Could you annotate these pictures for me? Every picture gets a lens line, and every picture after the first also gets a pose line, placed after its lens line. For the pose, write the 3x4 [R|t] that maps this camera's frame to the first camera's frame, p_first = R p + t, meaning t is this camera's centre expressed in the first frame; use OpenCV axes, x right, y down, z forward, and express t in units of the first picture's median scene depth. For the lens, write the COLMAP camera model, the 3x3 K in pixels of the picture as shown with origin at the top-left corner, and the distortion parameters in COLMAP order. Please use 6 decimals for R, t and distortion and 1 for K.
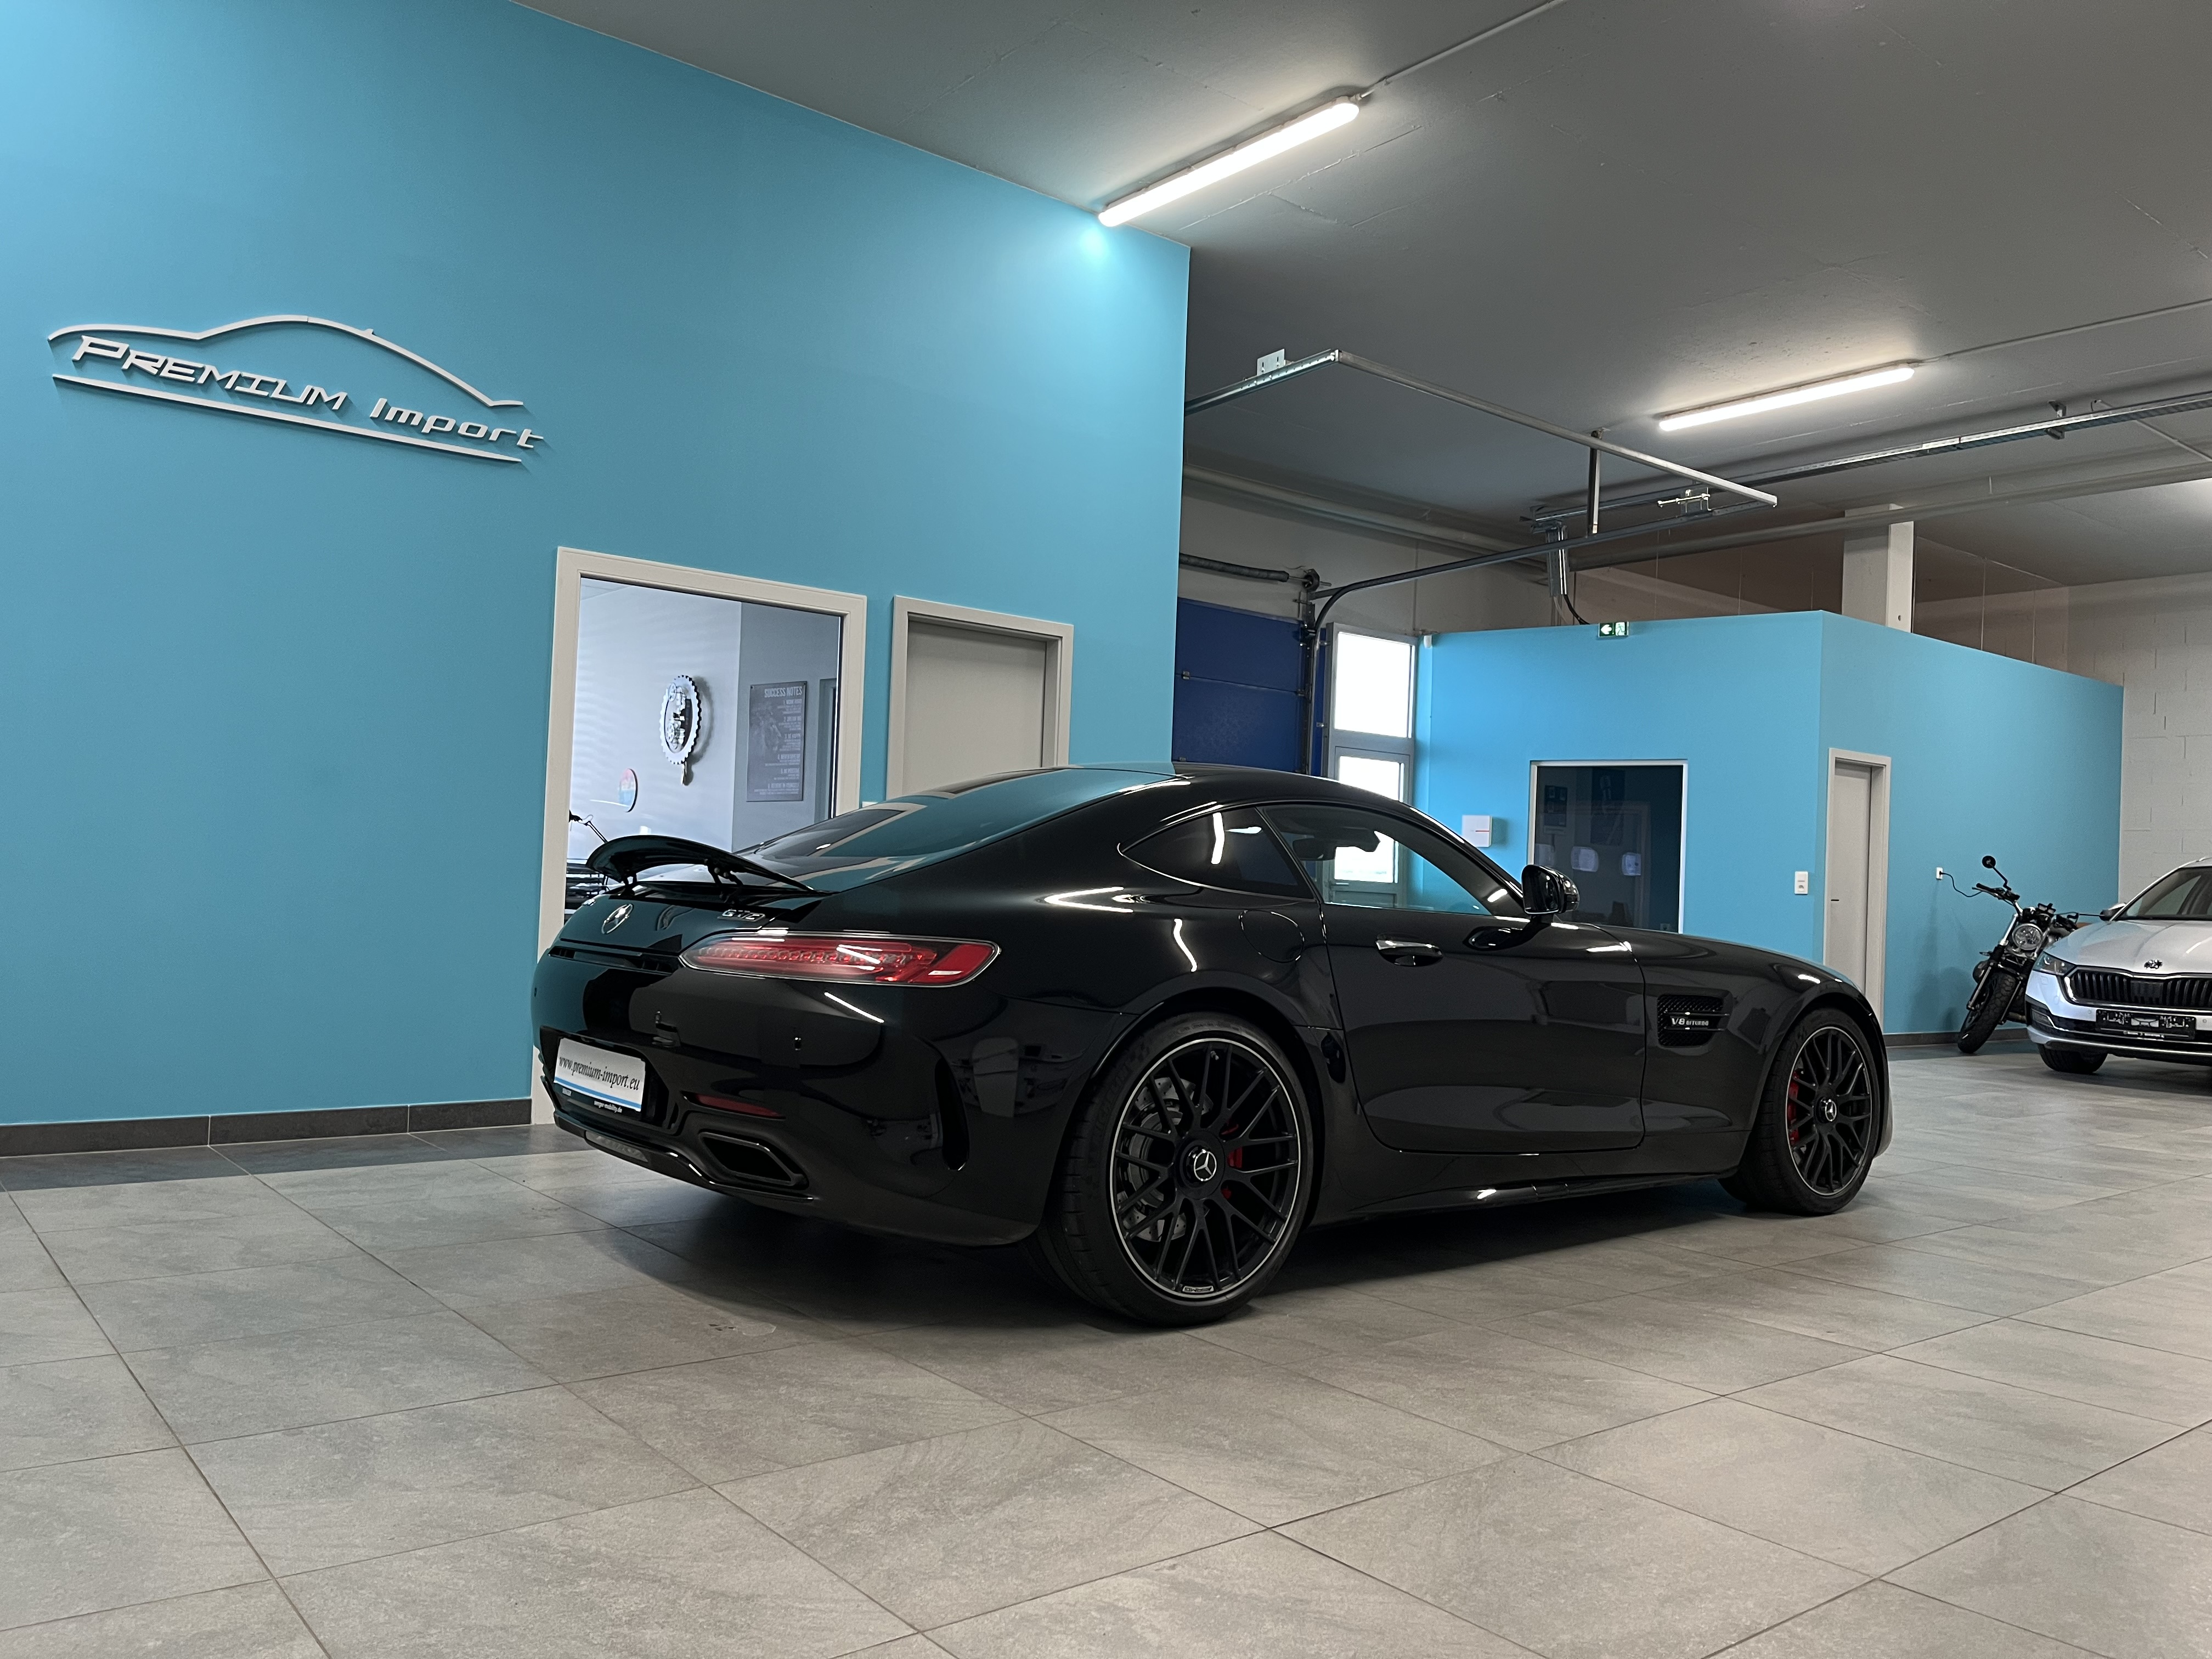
lens RADIAL K [[1678.0, 0, 1113.3], [0, 1678.0, 844.0], [0, 0, 1]] dist [0.054987, -0.078494]
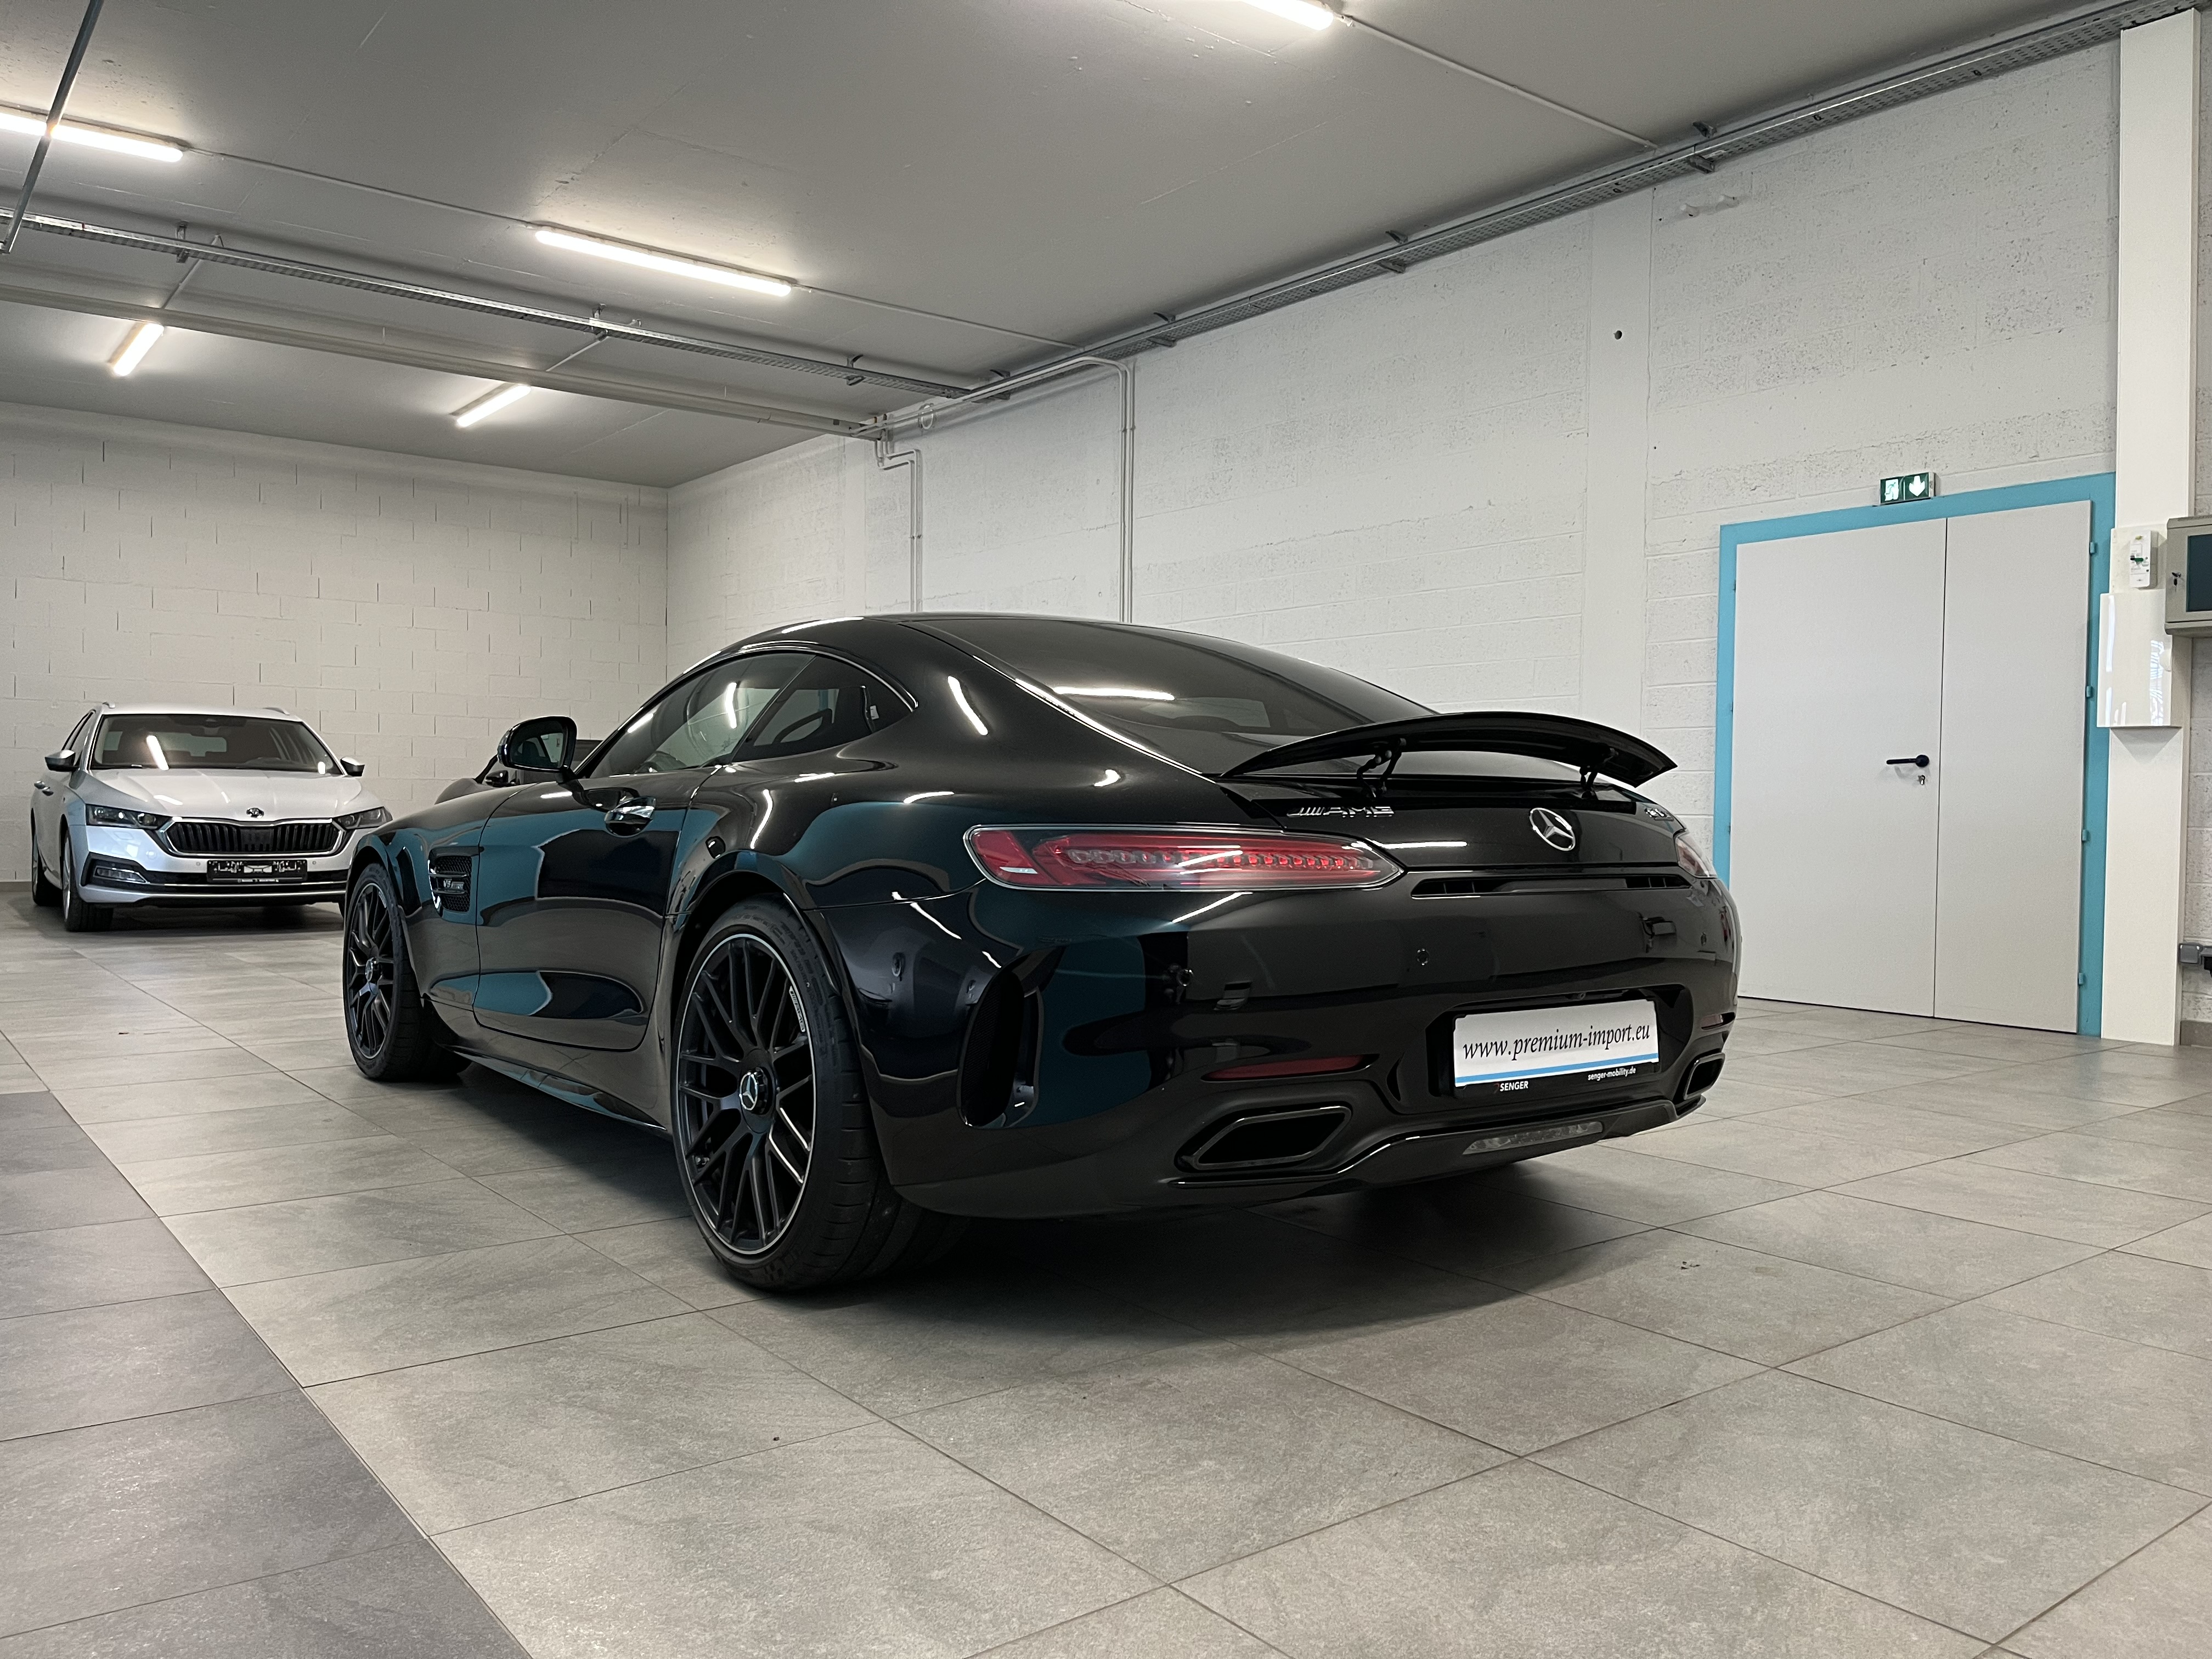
lens RADIAL K [[1678.0, 0, 1118.5], [0, 1678.0, 817.6], [0, 0, 1]] dist [0.054987, -0.078494]
pose [[0.012094, -0.047379, 0.998804, -0.668955], [-0.039419, 0.998078, 0.047822, 0.007523], [-0.999150, -0.039950, 0.010203, 0.769787]]
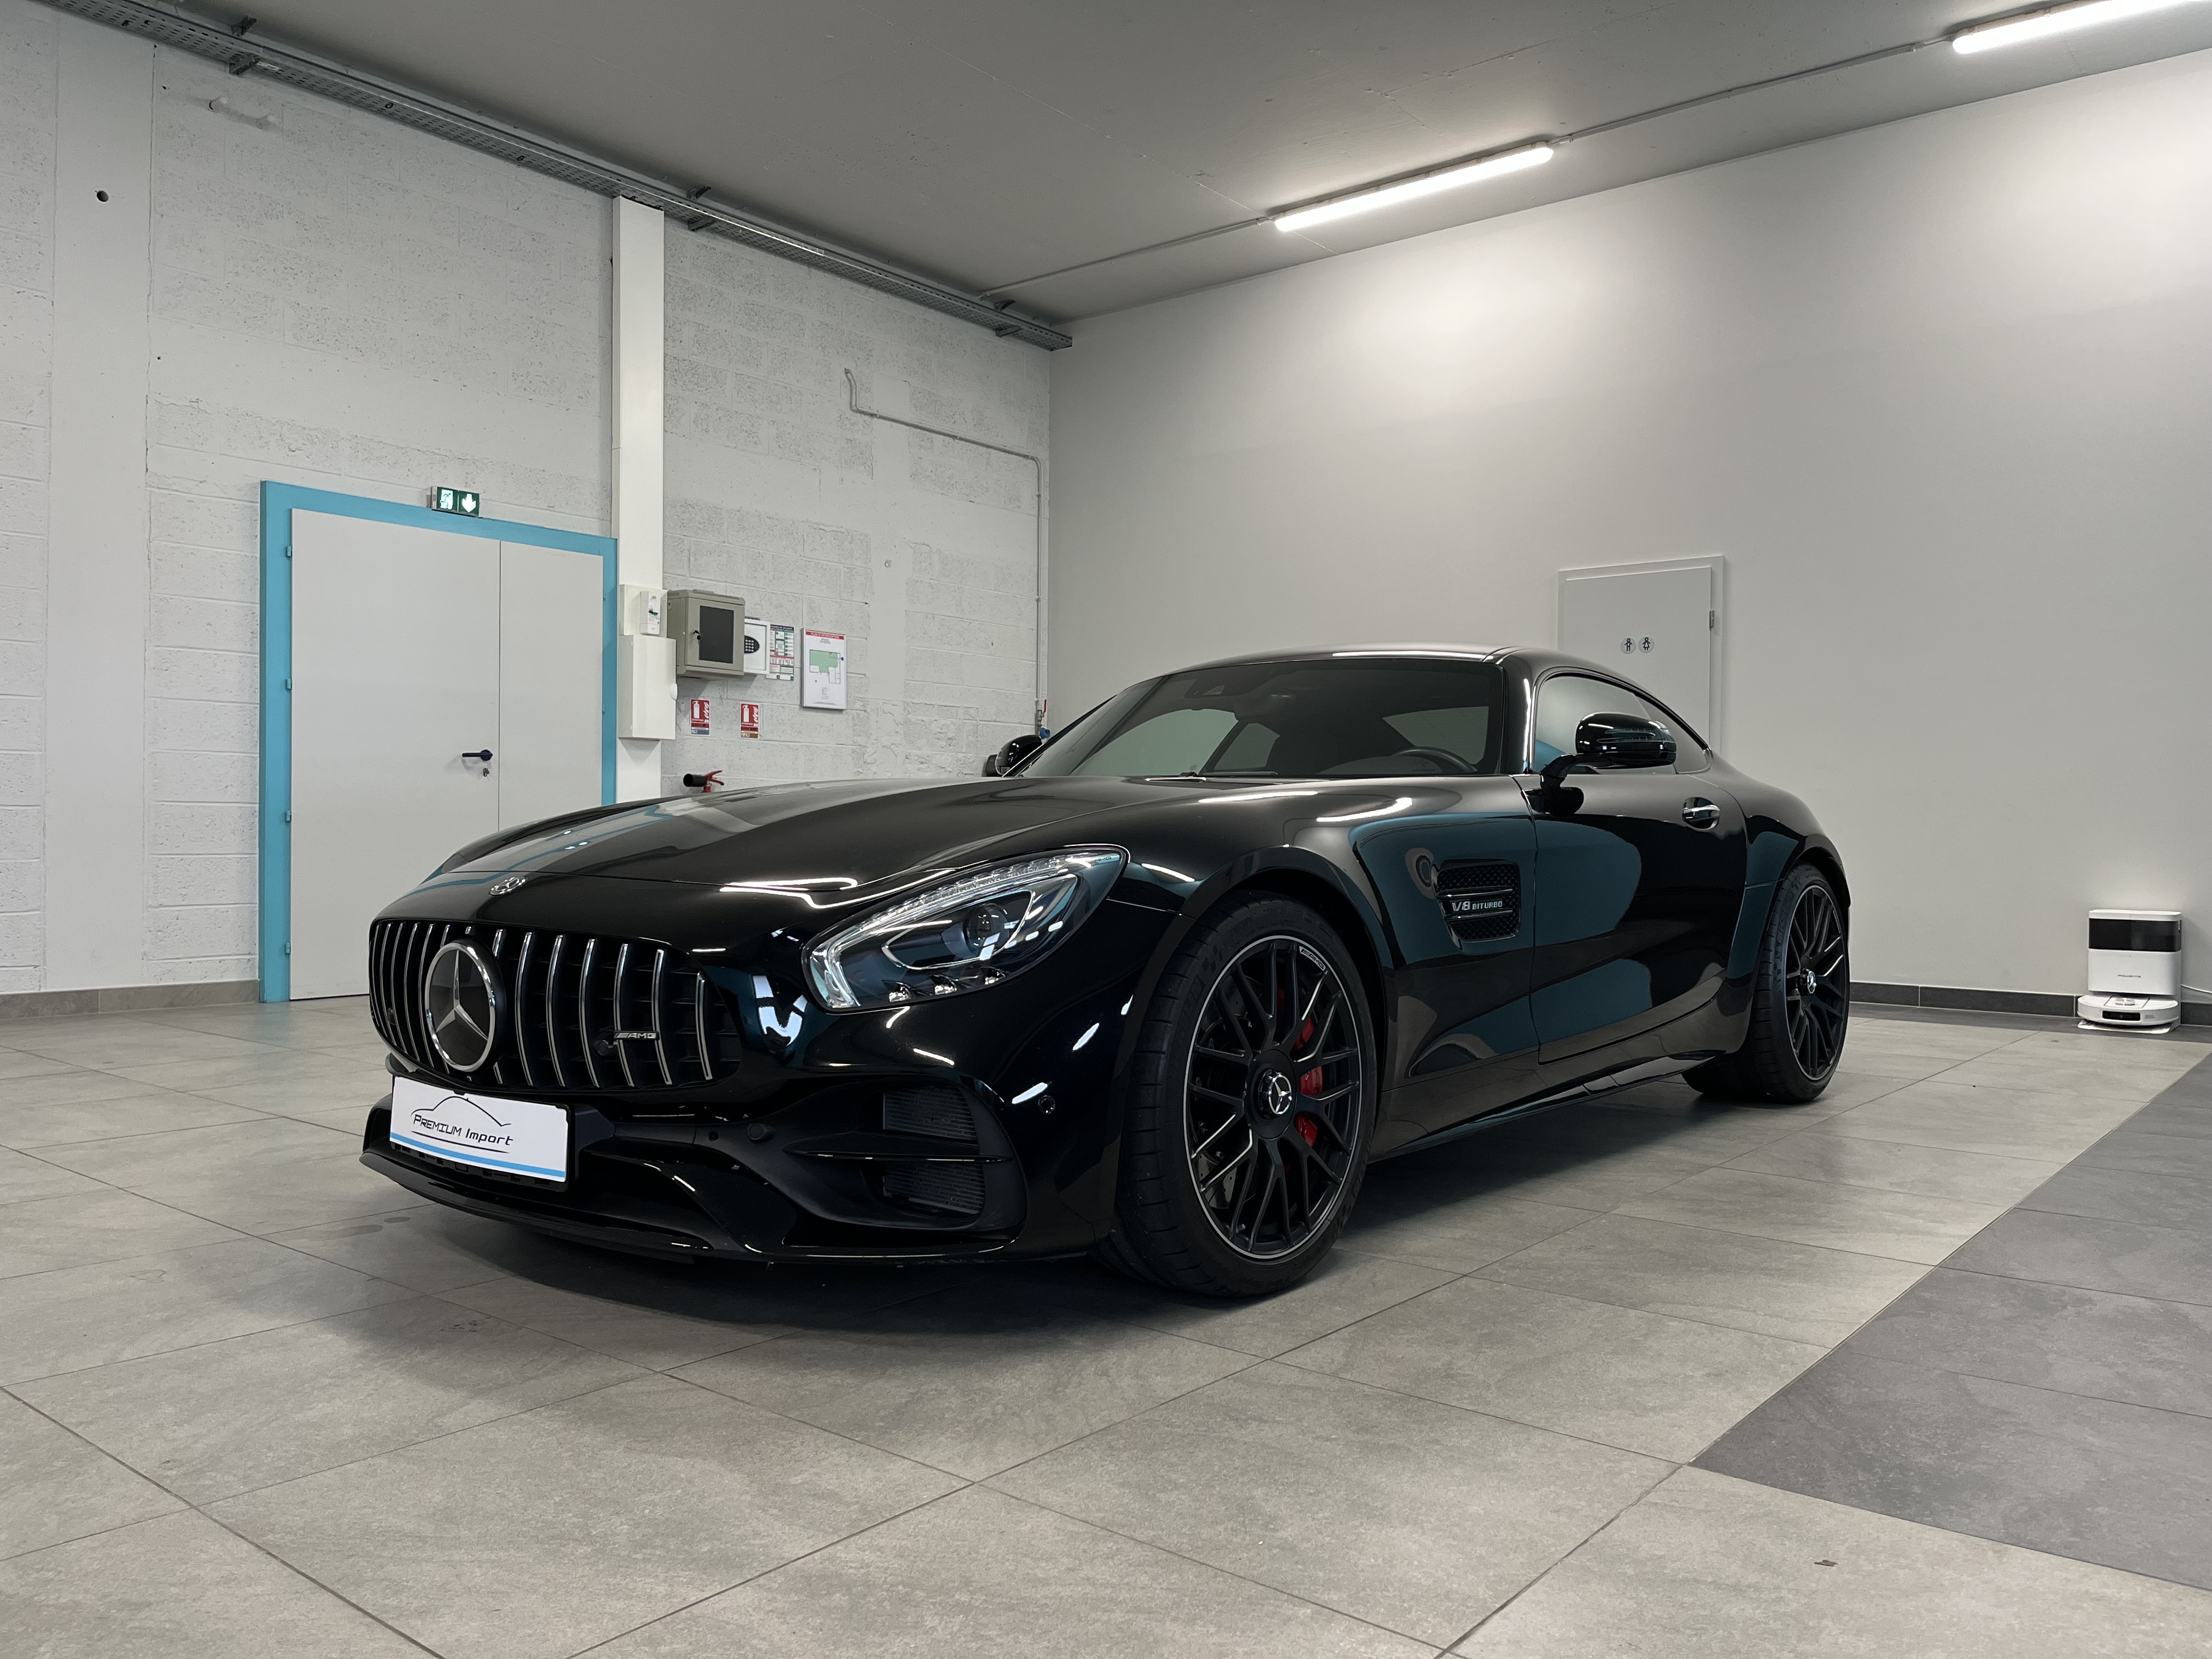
lens RADIAL K [[1678.0, 0, 1122.3], [0, 1678.0, 837.9], [0, 0, 1]] dist [0.054987, -0.078494]
pose [[-0.976858, -0.047787, -0.208484, 0.323523], [-0.042450, 0.998648, -0.030001, 0.086021], [0.209636, -0.020457, -0.977565, 1.617259]]
